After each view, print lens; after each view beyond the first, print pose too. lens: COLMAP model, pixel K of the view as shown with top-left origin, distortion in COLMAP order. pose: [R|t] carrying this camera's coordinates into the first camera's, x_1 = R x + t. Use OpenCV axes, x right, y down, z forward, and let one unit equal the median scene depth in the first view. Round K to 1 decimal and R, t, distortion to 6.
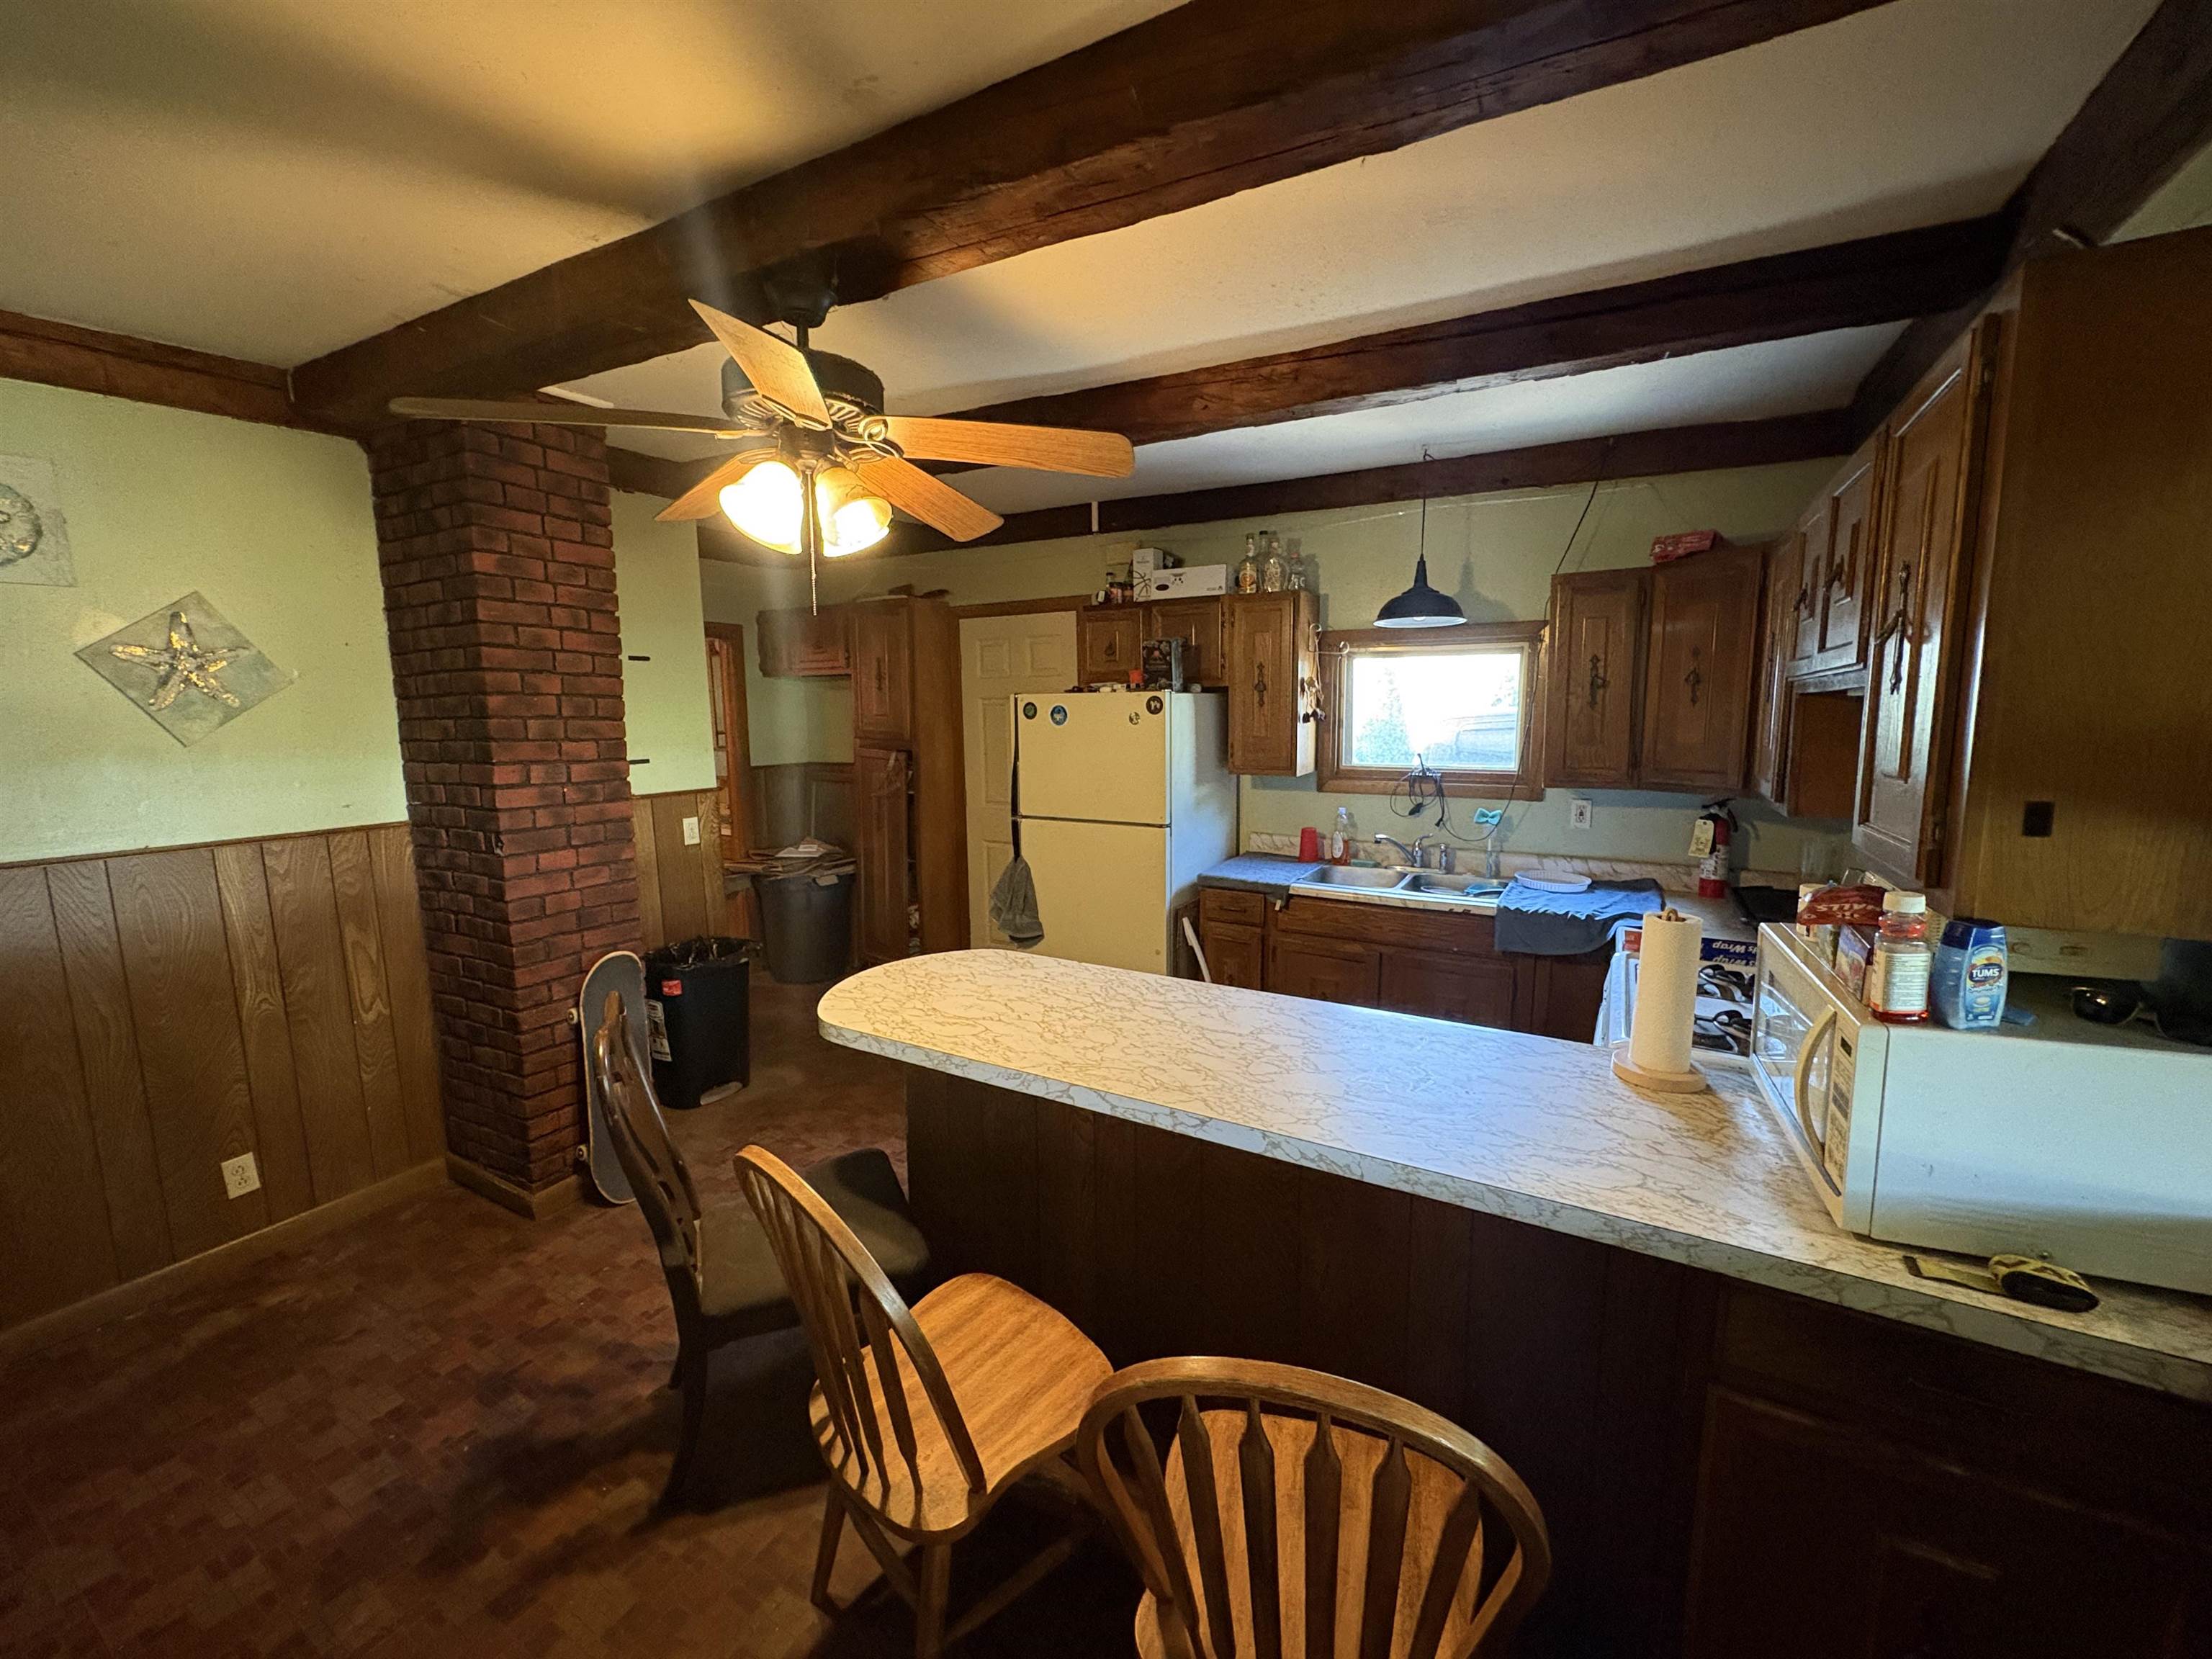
lens RADIAL K [[883.0, 0, 1106.0], [0, 883.0, 829.5], [0, 0, 1]] dist [0.001843, 0.000177]
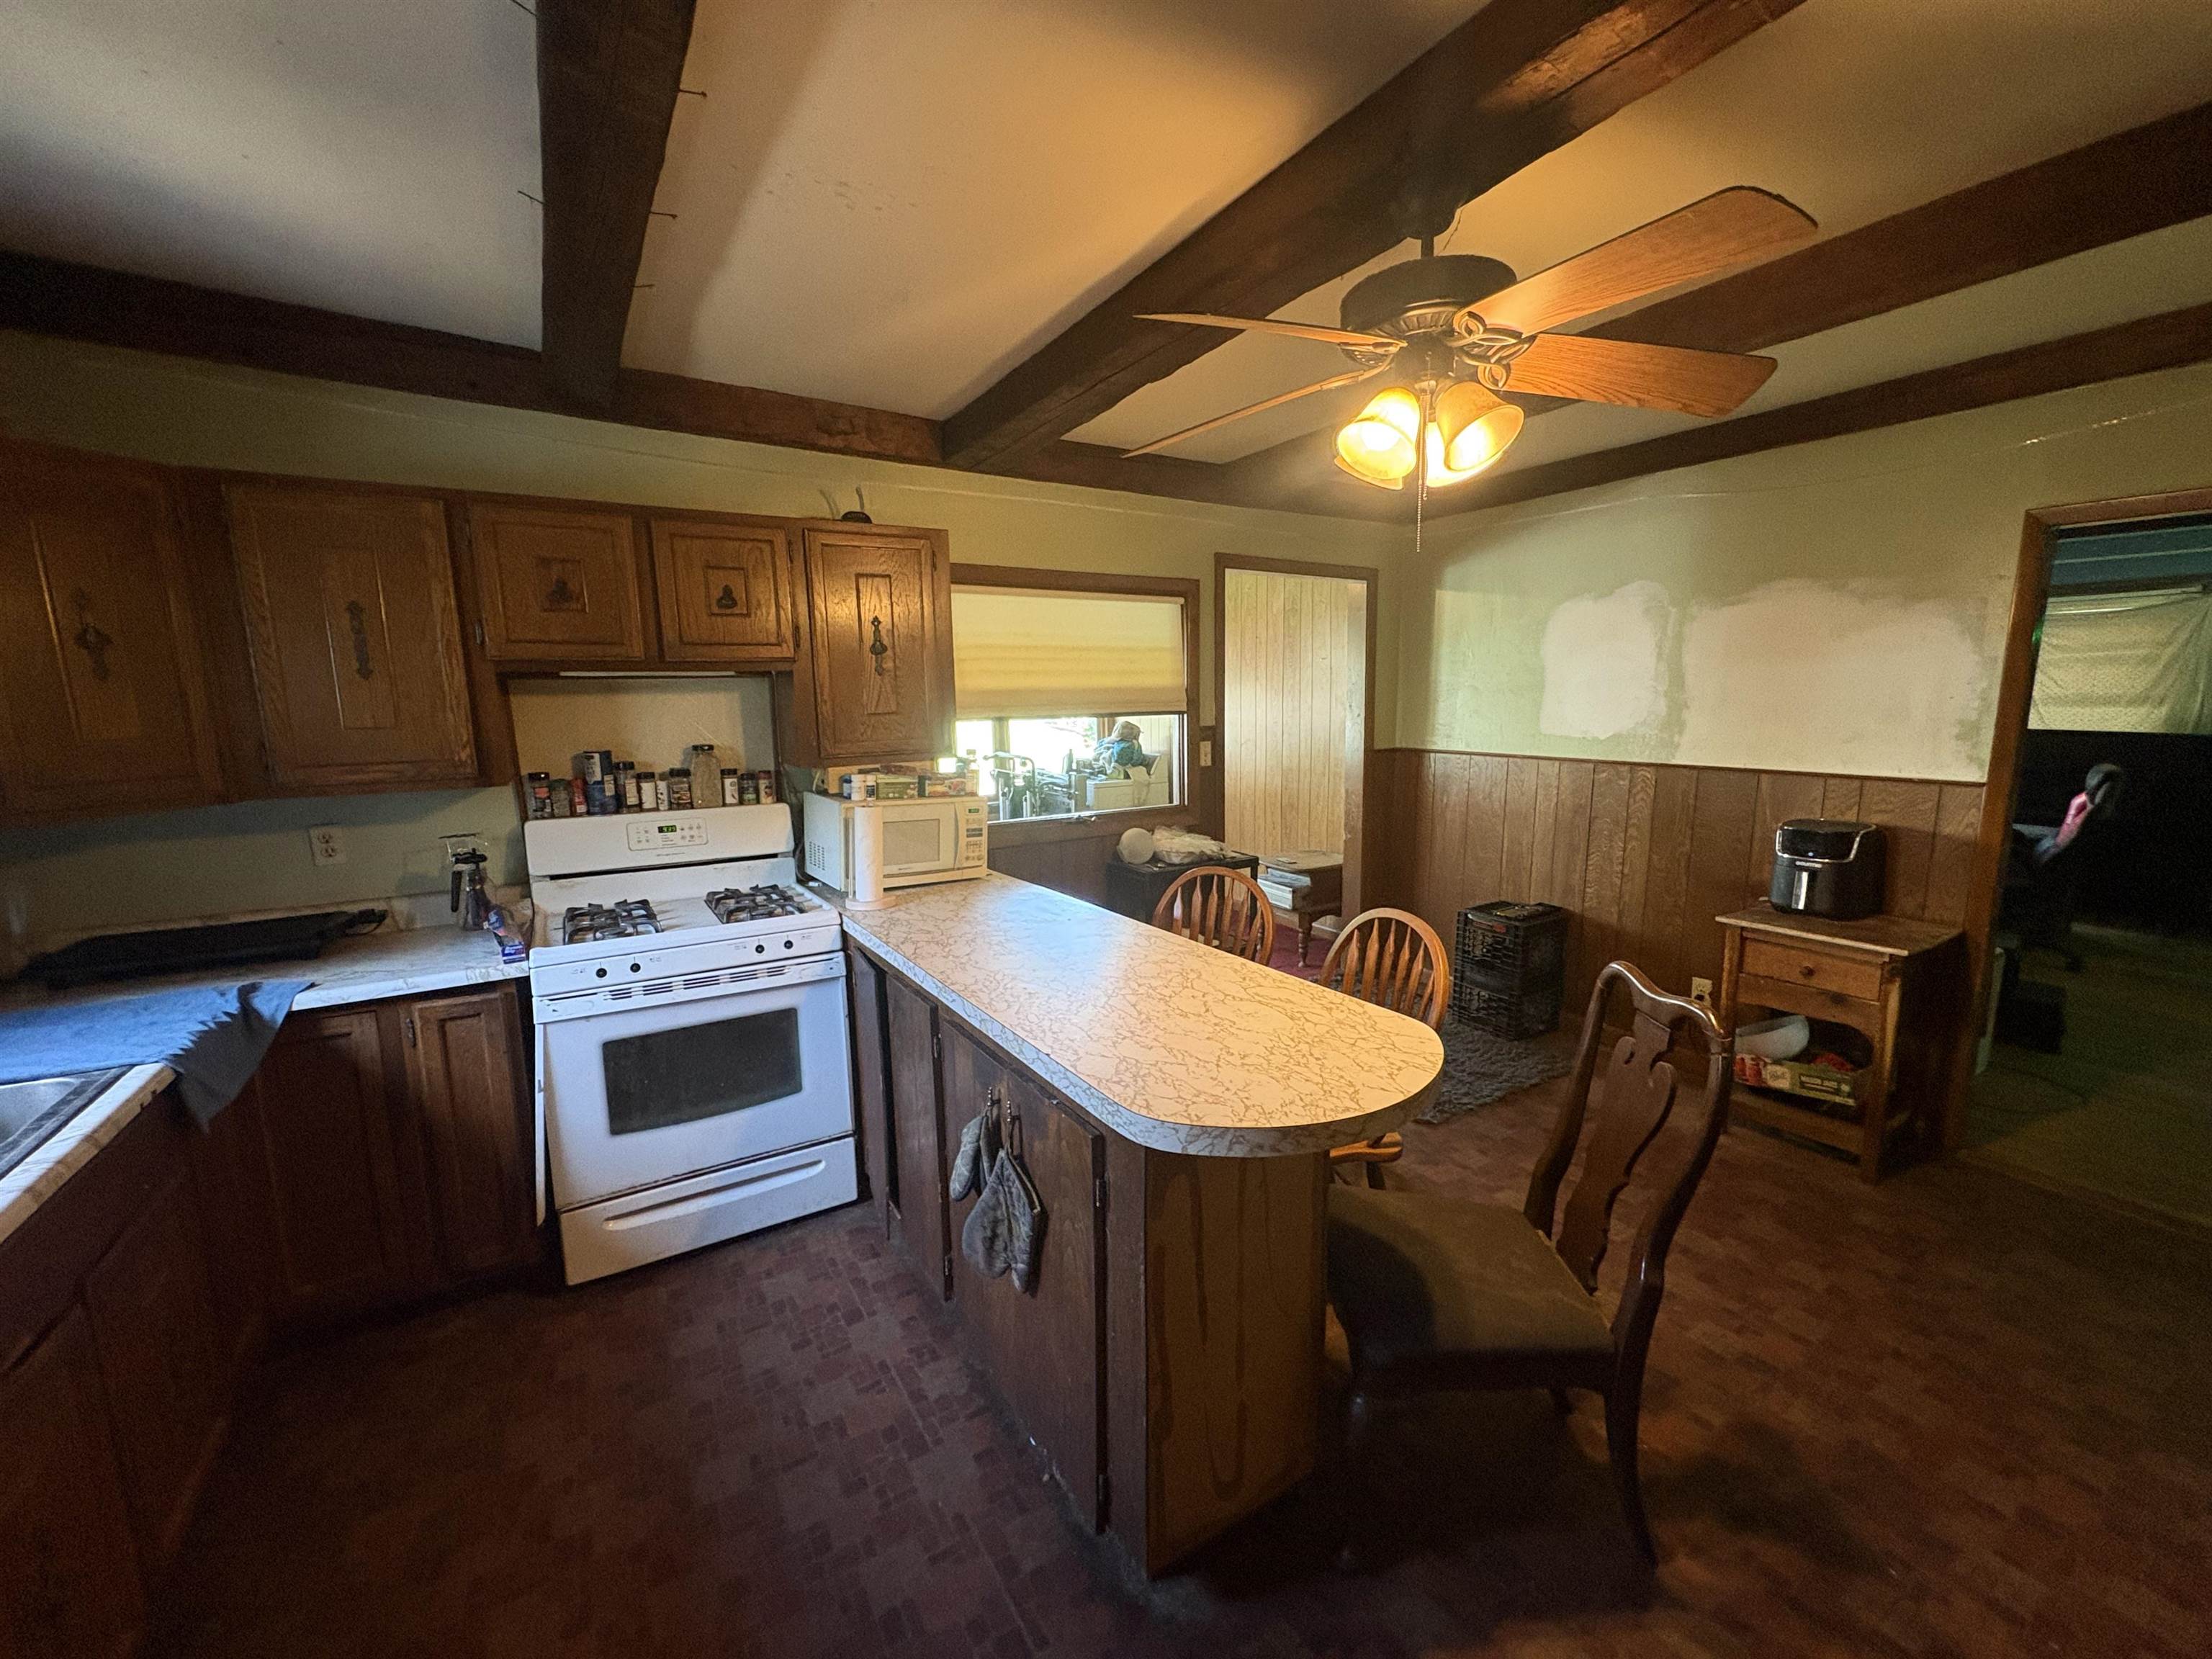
lens RADIAL K [[883.0, 0, 1106.0], [0, 883.0, 829.5], [0, 0, 1]] dist [0.001843, 0.000177]
pose [[-0.881683, -0.049657, 0.469222, -0.362070], [0.084953, 0.961490, 0.261382, -0.170341], [-0.464132, 0.270318, -0.843510, 1.492029]]
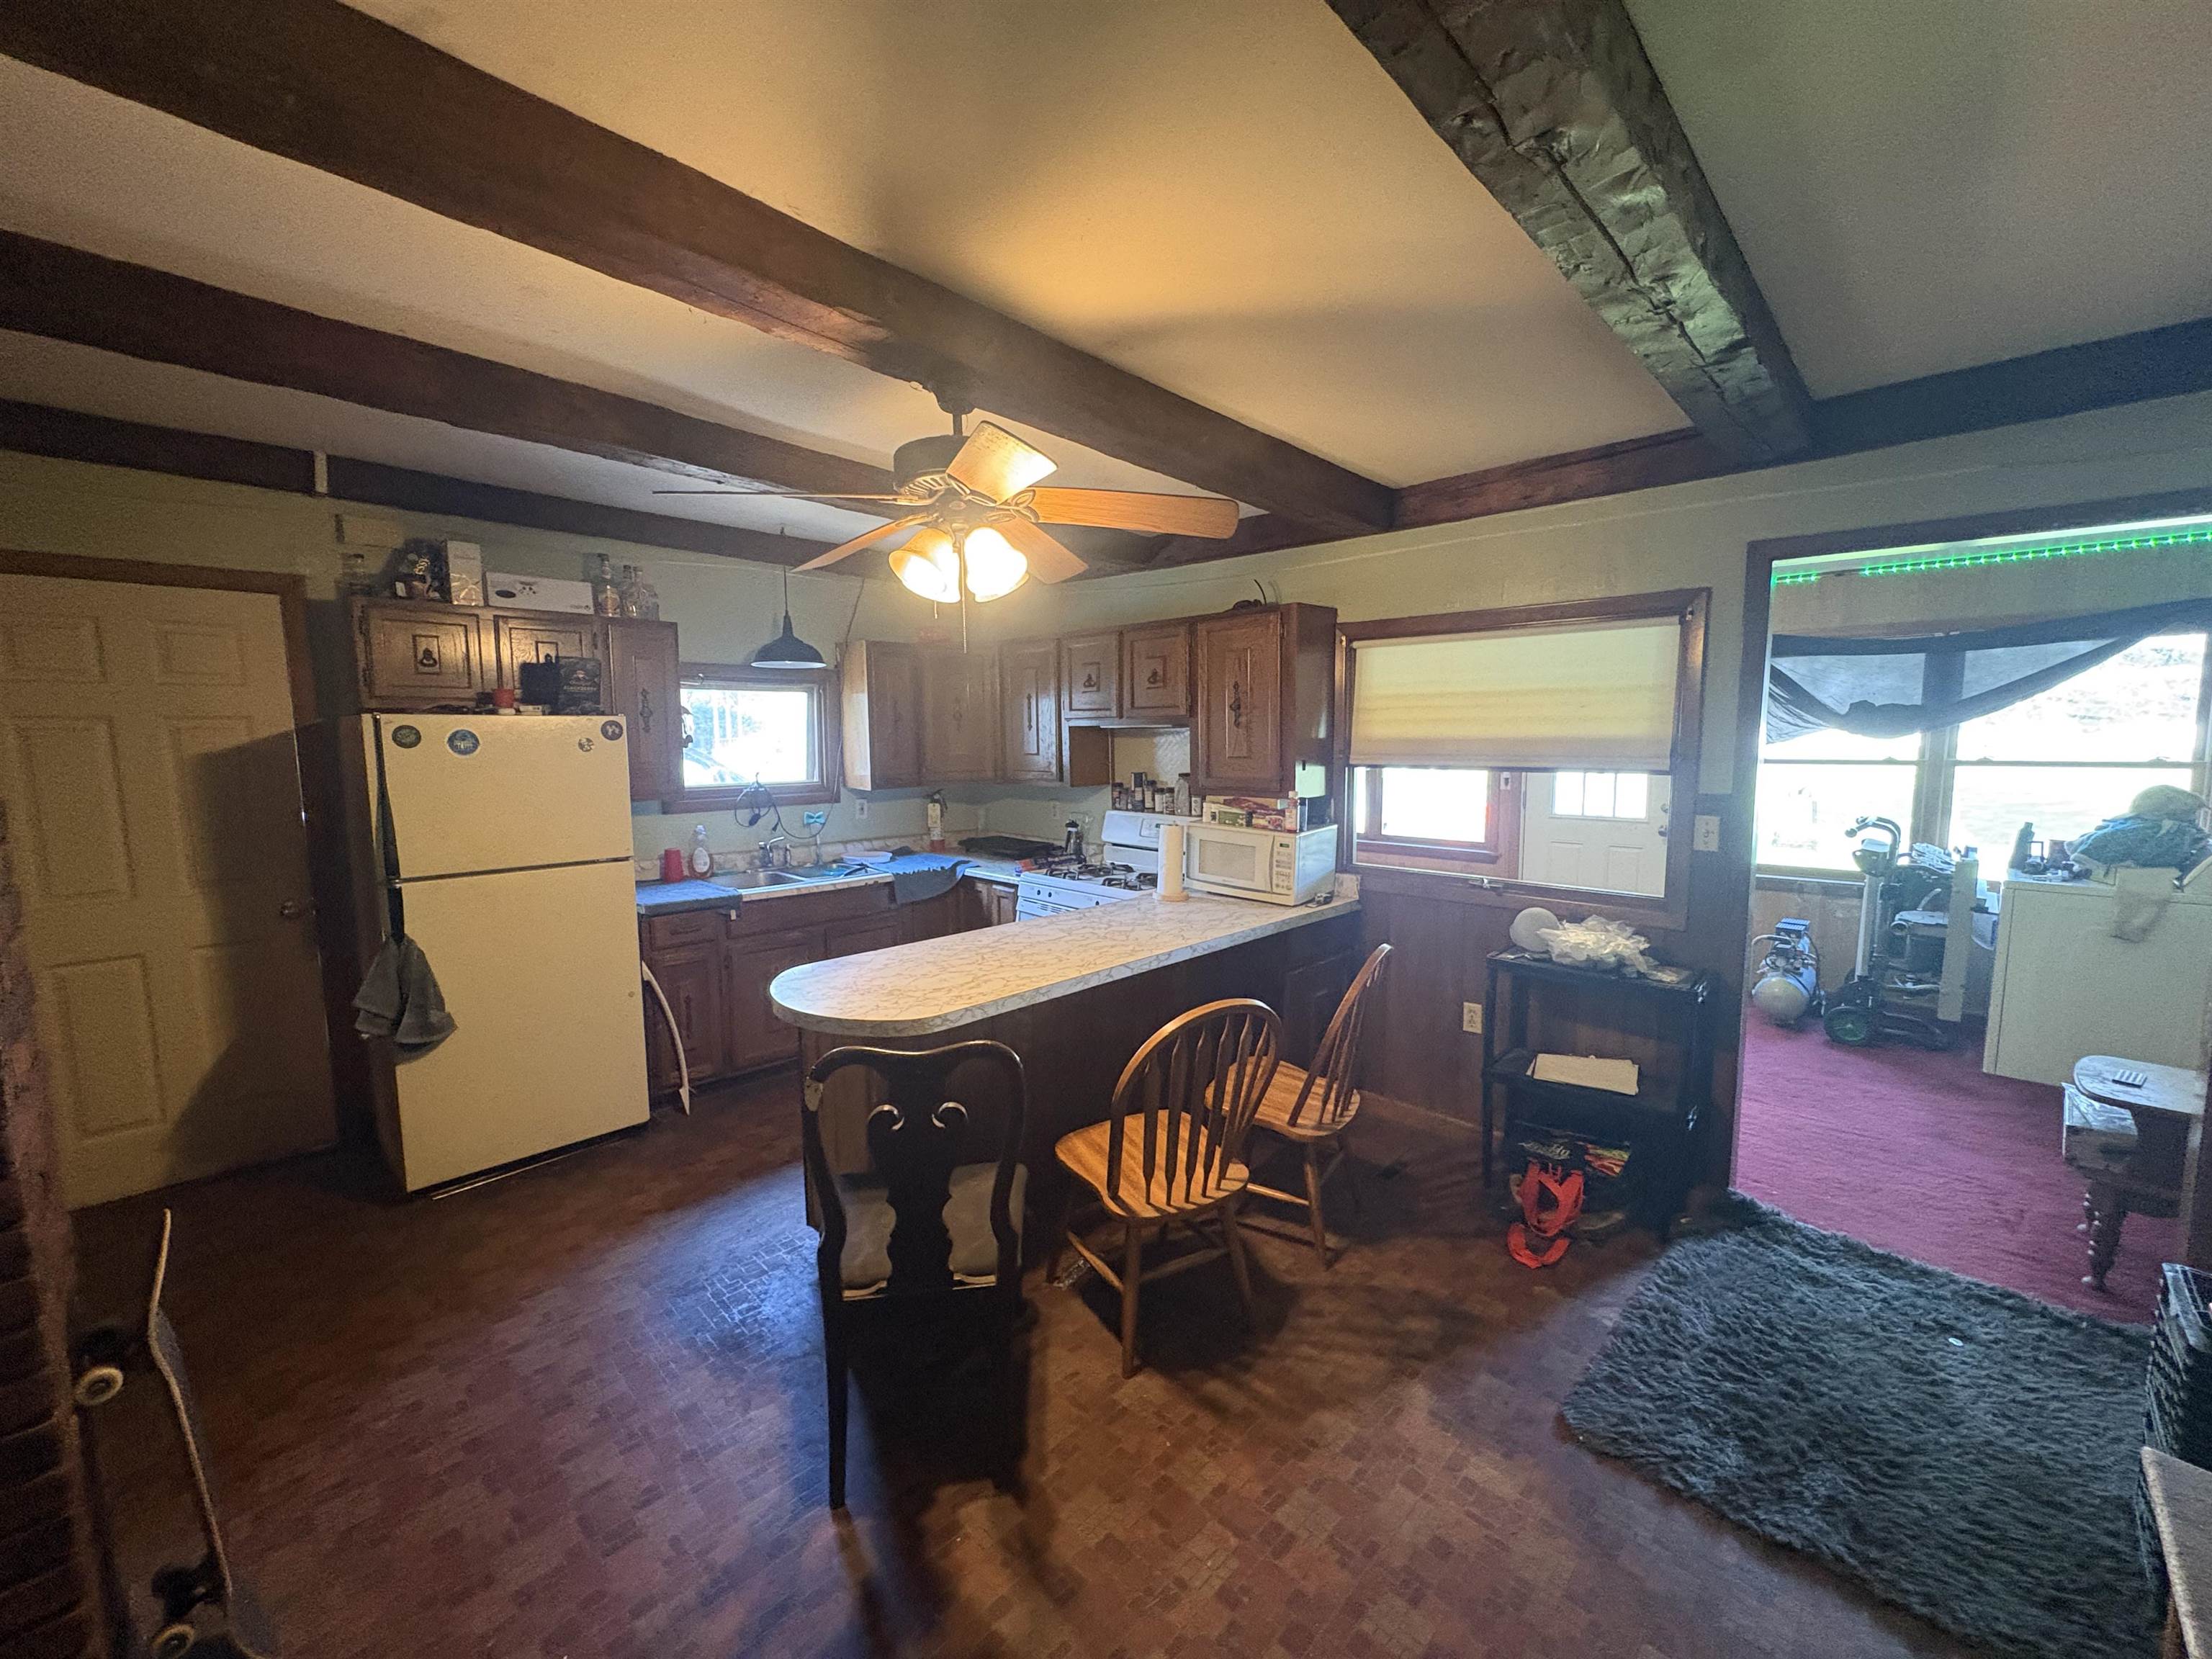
lens RADIAL K [[879.7, 0, 1106.0], [0, 879.7, 829.5], [0, 0, 1]] dist [0.017695, 0.000071]
pose [[0.251041, -0.105223, 0.962240, -1.066315], [0.136260, 0.988017, 0.072493, -0.050523], [-0.958338, 0.112916, 0.262370, 0.393538]]
